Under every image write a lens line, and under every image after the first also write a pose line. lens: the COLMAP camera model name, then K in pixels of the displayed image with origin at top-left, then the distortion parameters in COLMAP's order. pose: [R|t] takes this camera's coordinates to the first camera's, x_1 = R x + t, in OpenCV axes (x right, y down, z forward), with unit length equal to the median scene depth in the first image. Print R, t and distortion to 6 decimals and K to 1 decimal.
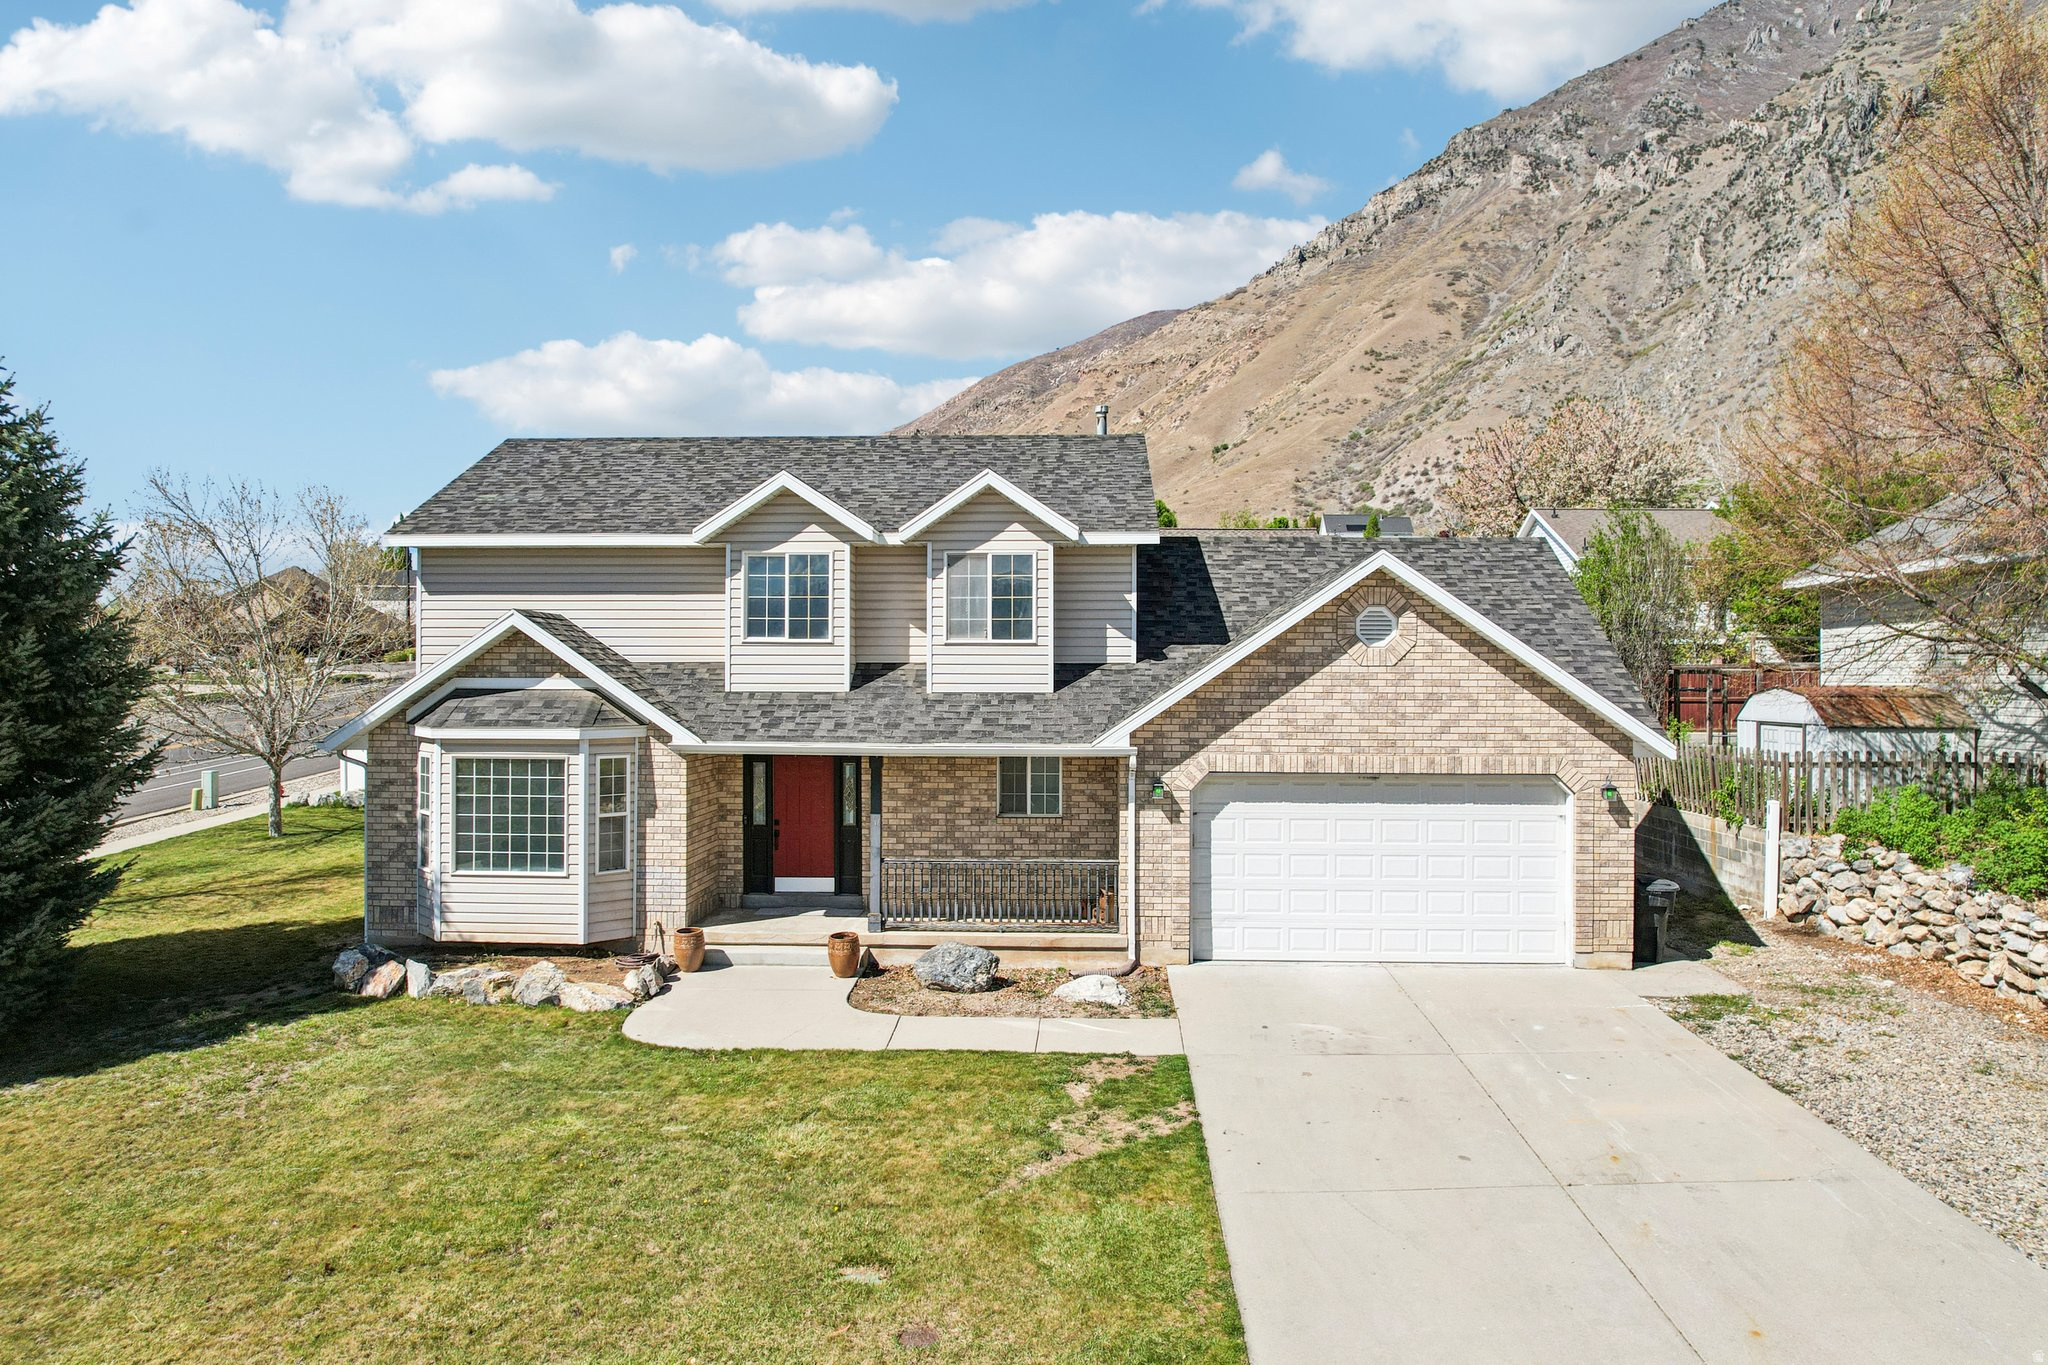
lens RADIAL K [[1352.7, 0, 1024.0], [0, 1352.7, 682.5], [0, 0, 1]] dist [-0.063237, 0.060550]
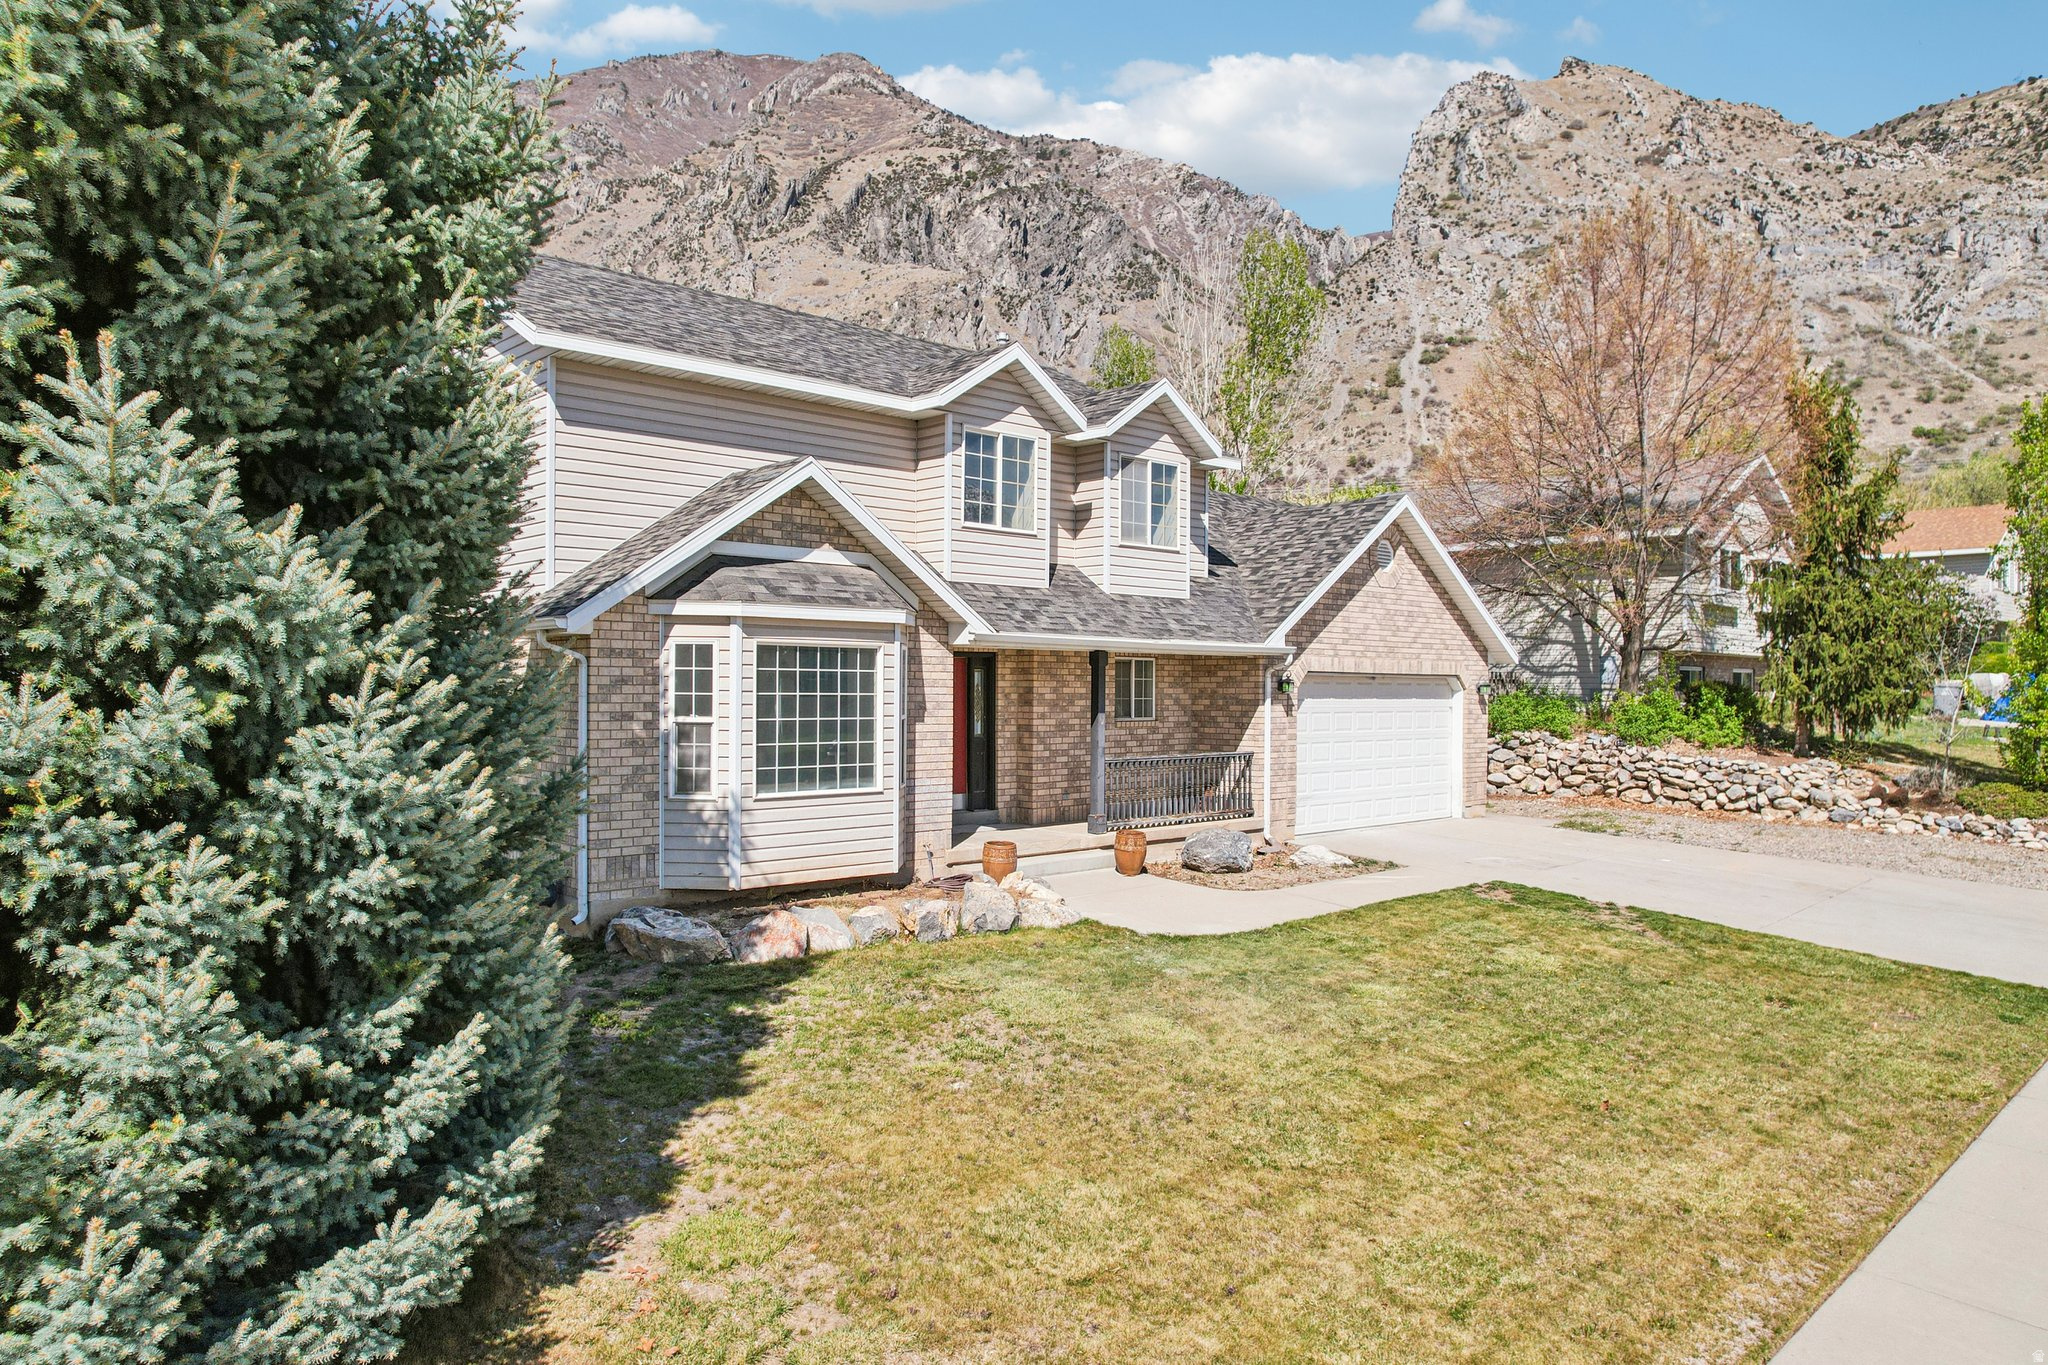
lens RADIAL K [[1353.4, 0, 1057.3], [0, 1353.4, 695.1], [0, 0, 1]] dist [-0.079483, 0.066582]
pose [[0.699869, -0.004806, 0.714255, -0.838525], [0.000459, 0.999980, 0.006278, 0.079482], [-0.714271, -0.004066, 0.699857, 0.344936]]
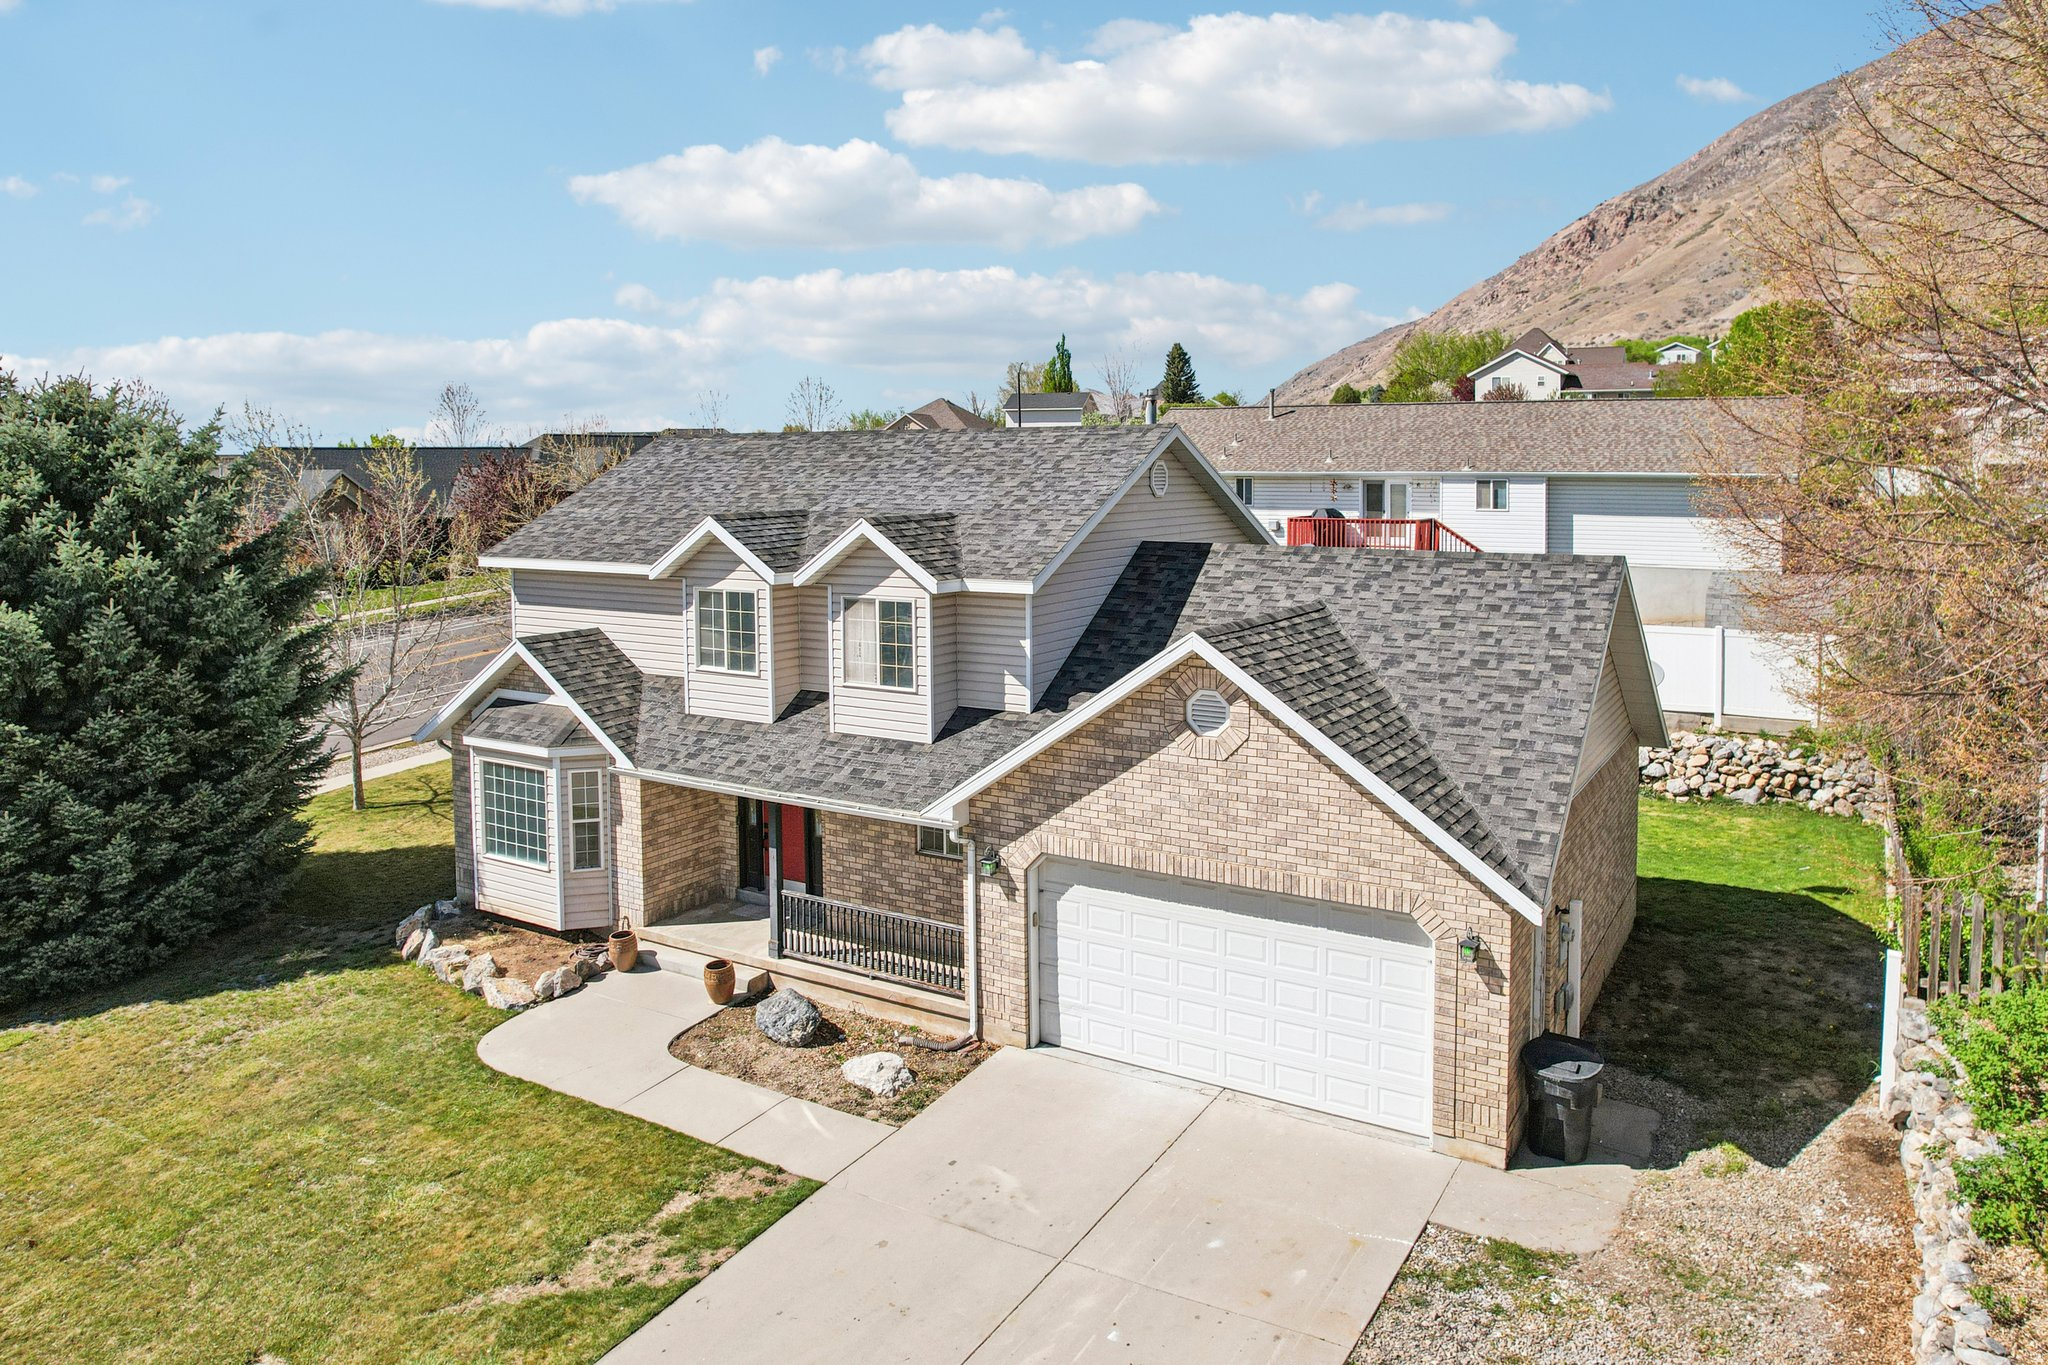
lens RADIAL K [[1399.5, 0, 1027.1], [0, 1399.5, 539.1], [0, 0, 1]] dist [-0.048743, 0.037361]
pose [[0.870394, 0.019944, -0.491952, 0.598319], [0.007579, 0.998518, 0.053889, -0.201812], [0.492298, -0.050633, 0.868953, 0.169619]]
